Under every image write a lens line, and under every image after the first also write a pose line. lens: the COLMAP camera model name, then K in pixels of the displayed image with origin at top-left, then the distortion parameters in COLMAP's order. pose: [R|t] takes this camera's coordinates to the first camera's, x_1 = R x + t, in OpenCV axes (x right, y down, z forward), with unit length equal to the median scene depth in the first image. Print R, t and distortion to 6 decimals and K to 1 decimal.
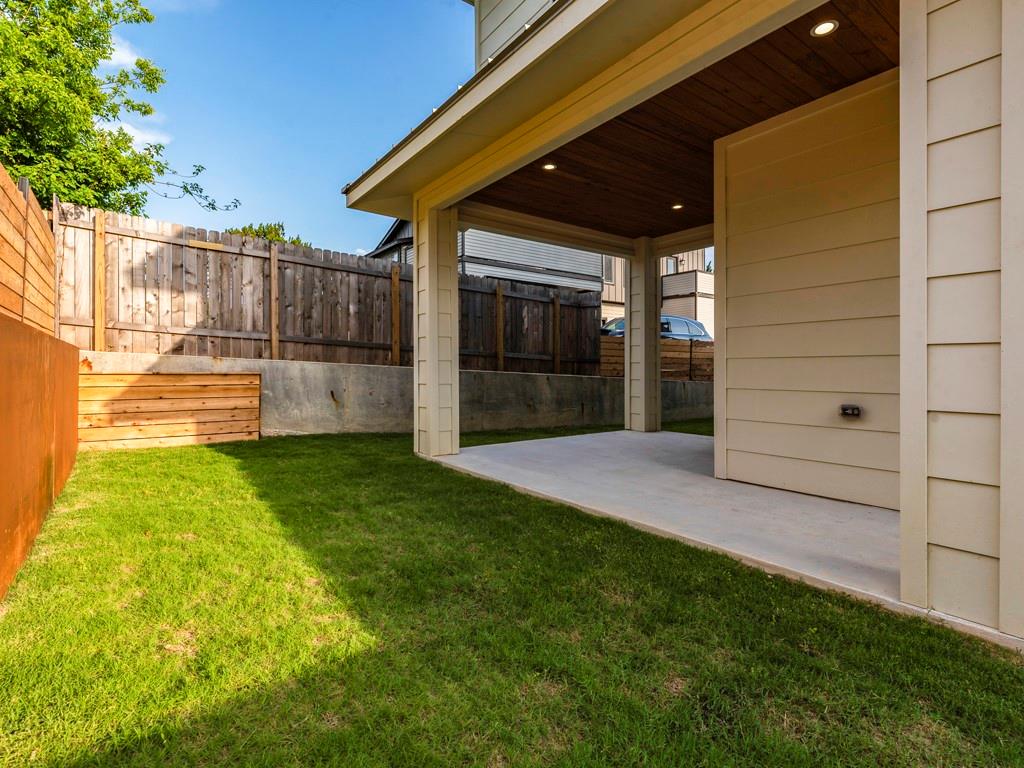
lens RADIAL K [[509.3, 0, 510.9], [0, 509.3, 372.9], [0, 0, 1]] dist [0.002141, 0.000370]
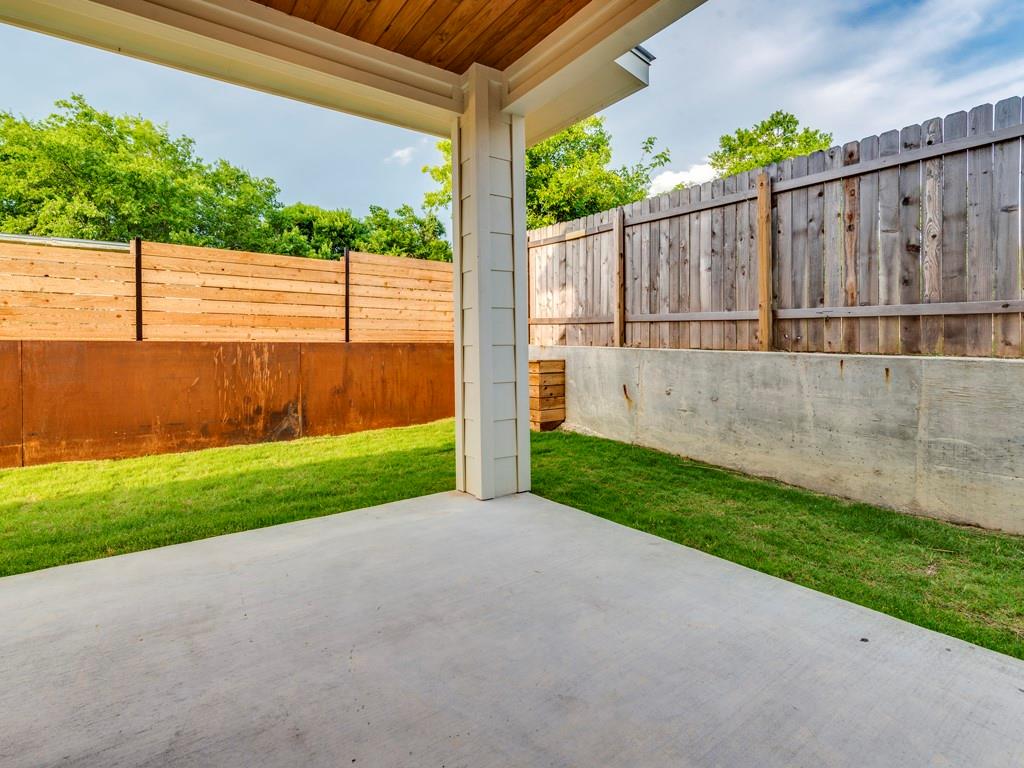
lens RADIAL K [[509.3, 0, 510.9], [0, 509.3, 372.9], [0, 0, 1]] dist [0.002141, 0.000370]
pose [[-0.007271, 0.022523, -0.999720, 0.393859], [-0.006676, 0.999723, 0.022571, 0.001779], [0.999951, 0.006838, -0.007118, 0.829115]]
